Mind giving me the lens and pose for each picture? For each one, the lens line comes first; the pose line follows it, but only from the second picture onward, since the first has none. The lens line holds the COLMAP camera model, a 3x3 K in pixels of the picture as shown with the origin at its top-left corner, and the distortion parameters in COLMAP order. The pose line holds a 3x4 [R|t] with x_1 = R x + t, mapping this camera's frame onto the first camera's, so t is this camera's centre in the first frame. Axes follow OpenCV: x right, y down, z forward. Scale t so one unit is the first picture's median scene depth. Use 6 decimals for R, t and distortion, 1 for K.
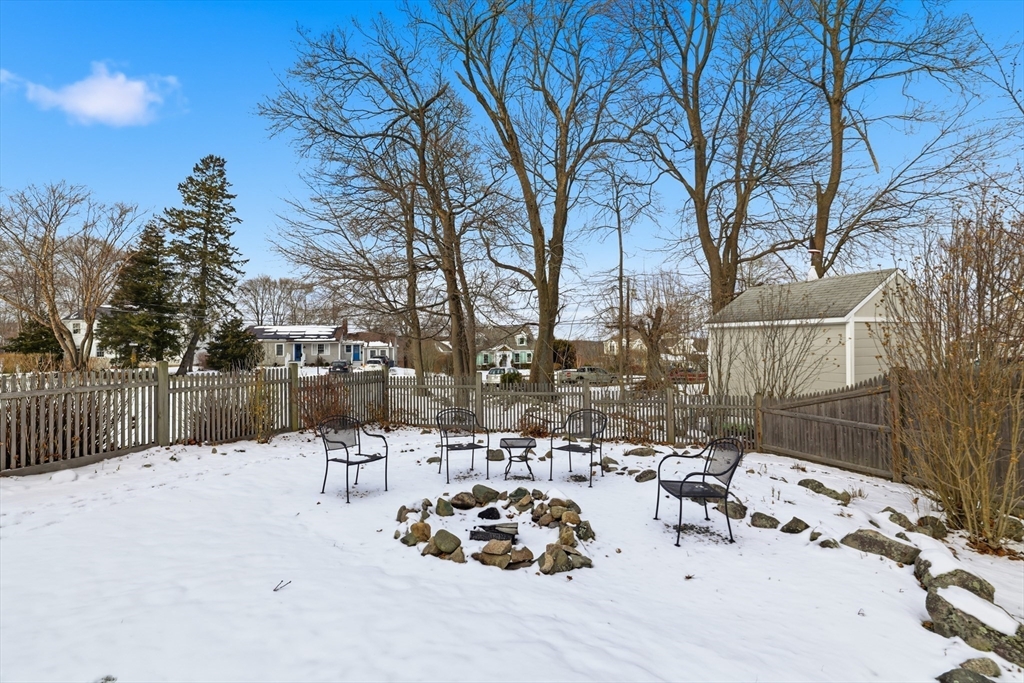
lens RADIAL K [[441.7, 0, 515.5], [0, 441.7, 335.3], [0, 0, 1]] dist [-0.030601, 0.003116]
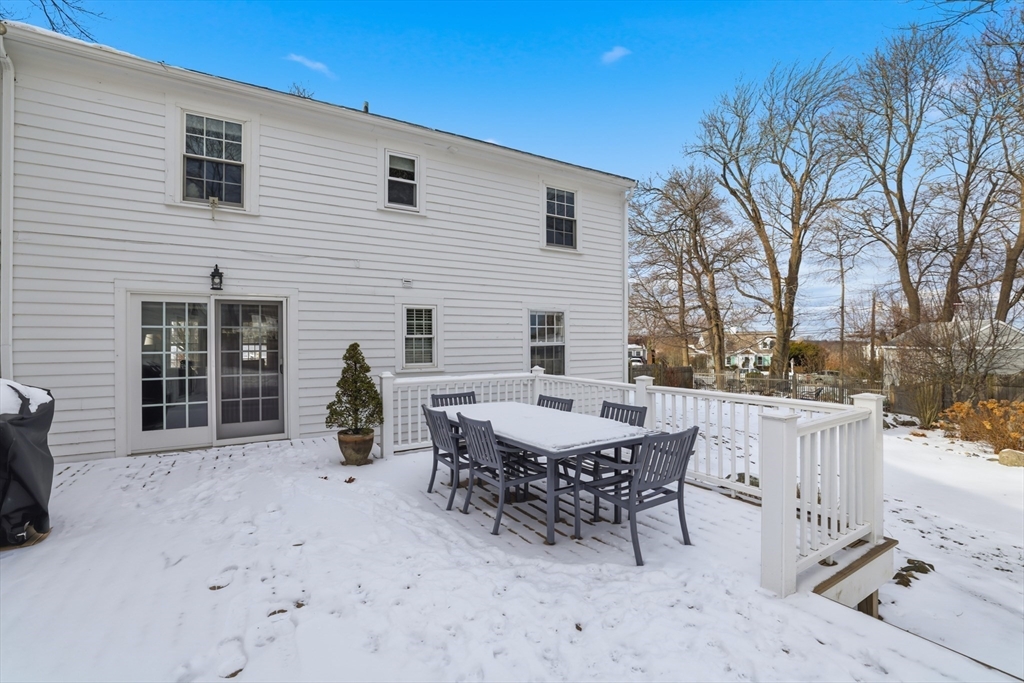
lens RADIAL K [[441.7, 0, 514.3], [0, 441.7, 338.6], [0, 0, 1]] dist [-0.030601, 0.003116]
pose [[0.872988, 0.009205, -0.487654, 0.001782], [-0.003869, 0.999921, 0.011947, -0.020420], [0.487725, -0.008543, 0.872955, -0.342734]]
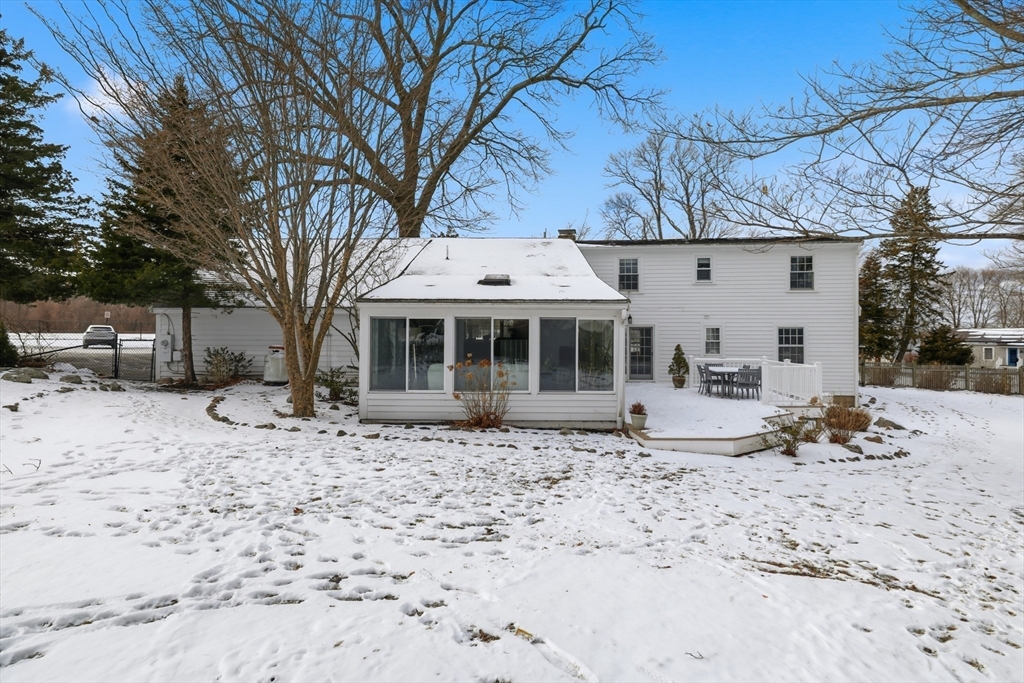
lens RADIAL K [[494.0, 0, 519.3], [0, 494.0, 330.4], [0, 0, 1]] dist [-0.001472, 0.000720]
pose [[0.326736, -0.000948, -0.945115, 0.234265], [0.001998, 0.999998, -0.000312, -0.028670], [0.945114, -0.001786, 0.326737, -0.505577]]
